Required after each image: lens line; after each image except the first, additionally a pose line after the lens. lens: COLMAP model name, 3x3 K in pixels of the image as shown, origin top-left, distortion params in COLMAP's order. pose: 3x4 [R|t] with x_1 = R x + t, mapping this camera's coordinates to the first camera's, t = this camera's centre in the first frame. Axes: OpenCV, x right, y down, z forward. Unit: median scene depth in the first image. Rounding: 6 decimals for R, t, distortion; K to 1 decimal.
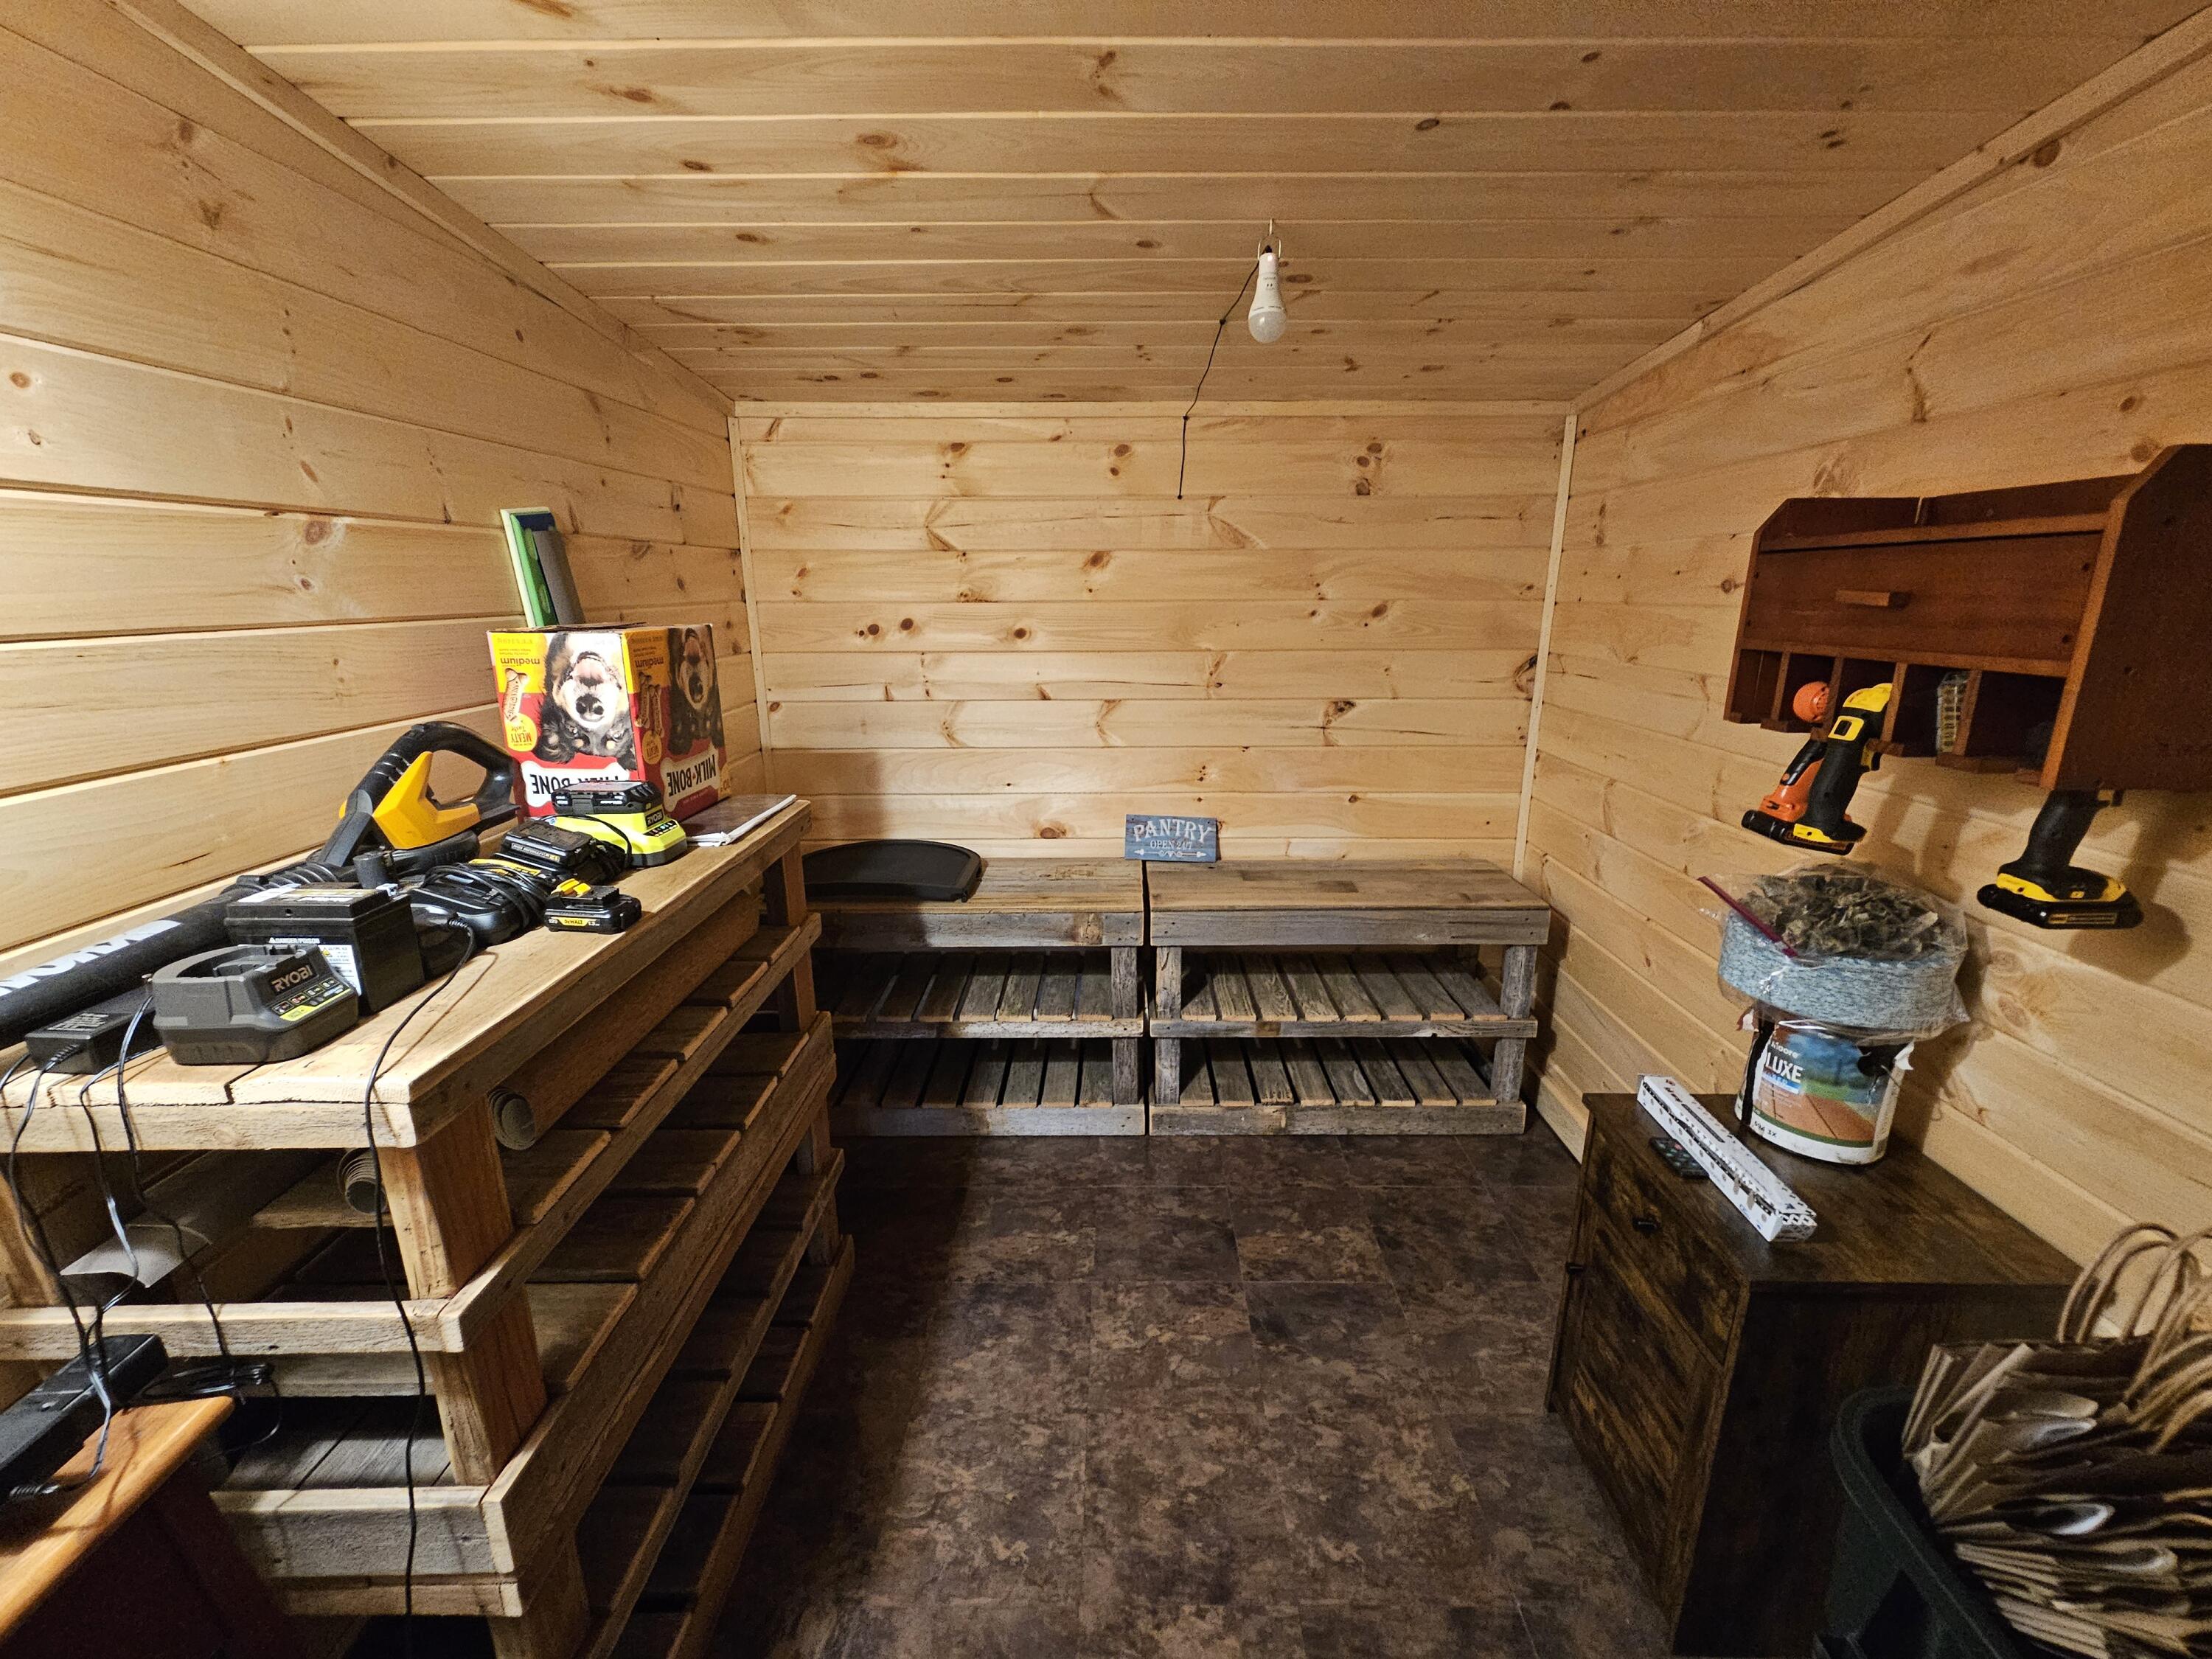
lens RADIAL K [[911.7, 0, 1109.3], [0, 911.7, 834.7], [0, 0, 1]] dist [0.000215, 0.000303]
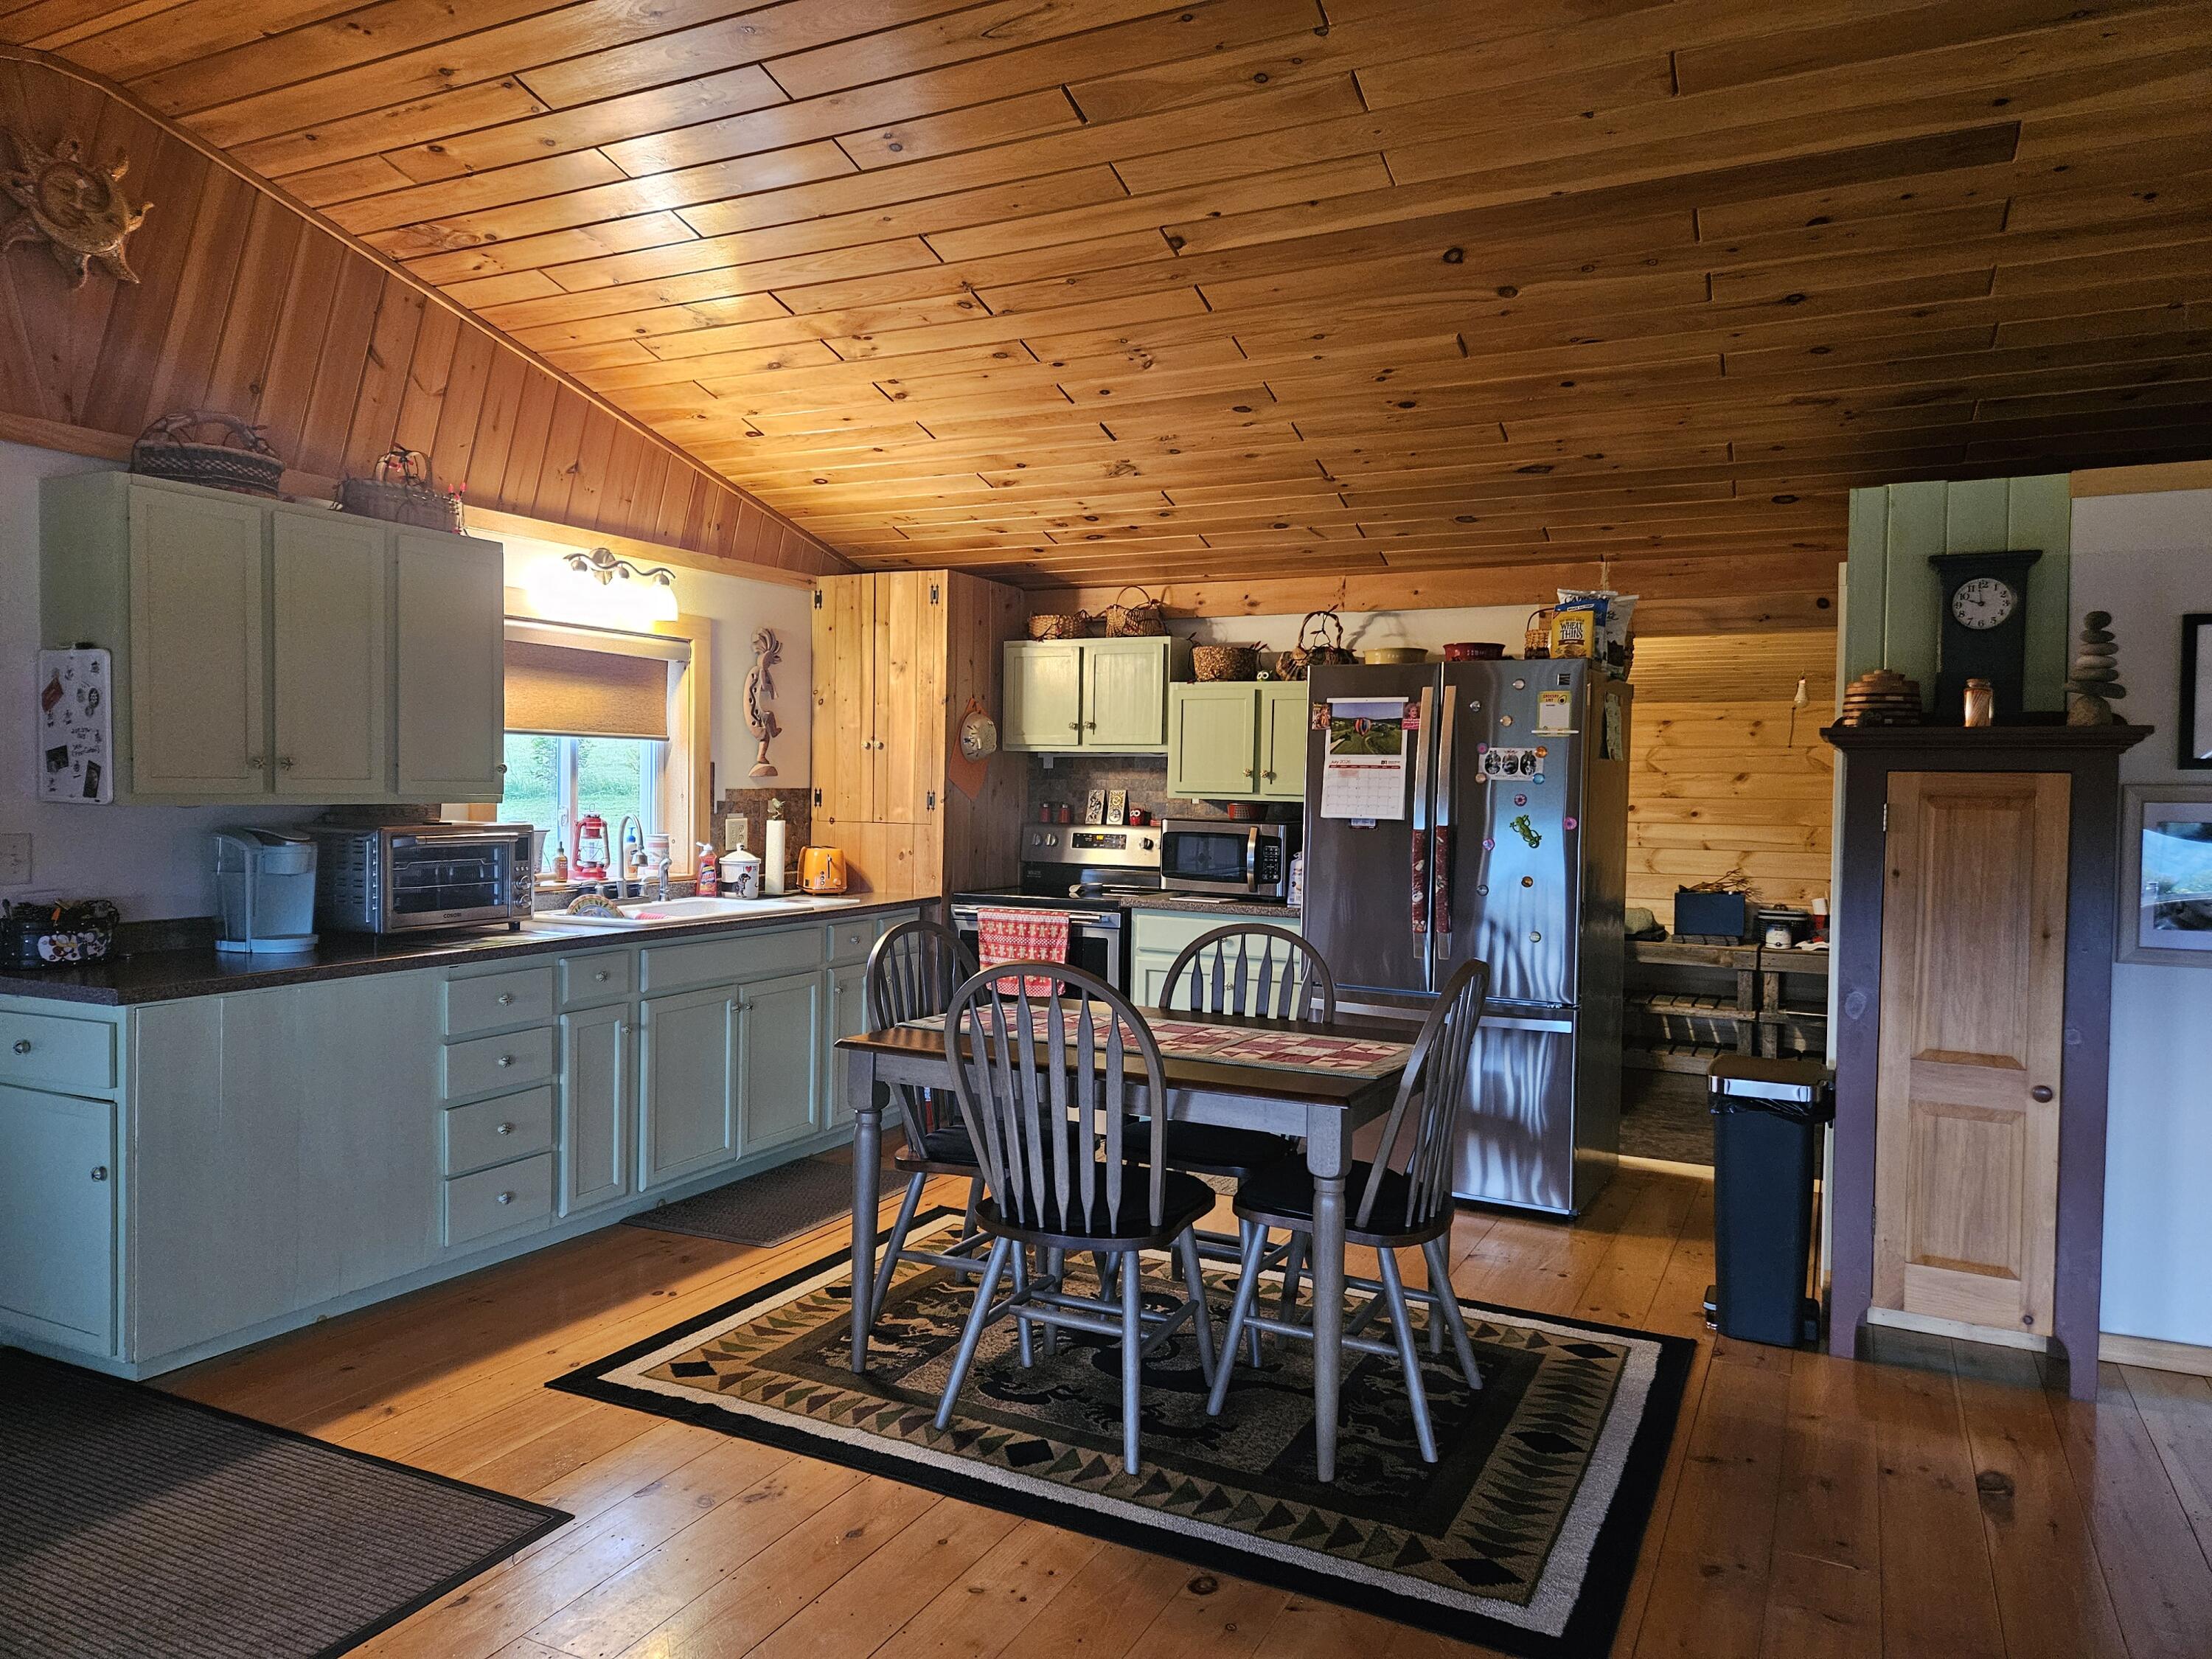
lens RADIAL K [[1471.6, 0, 1106.9], [0, 1471.6, 834.0], [0, 0, 1]] dist [0.055731, -0.045323]
pose [[0.899019, 0.031480, -0.436776, 0.154145], [-0.130278, 0.971478, -0.198134, 0.598711], [0.418081, 0.235029, 0.877479, -2.240291]]
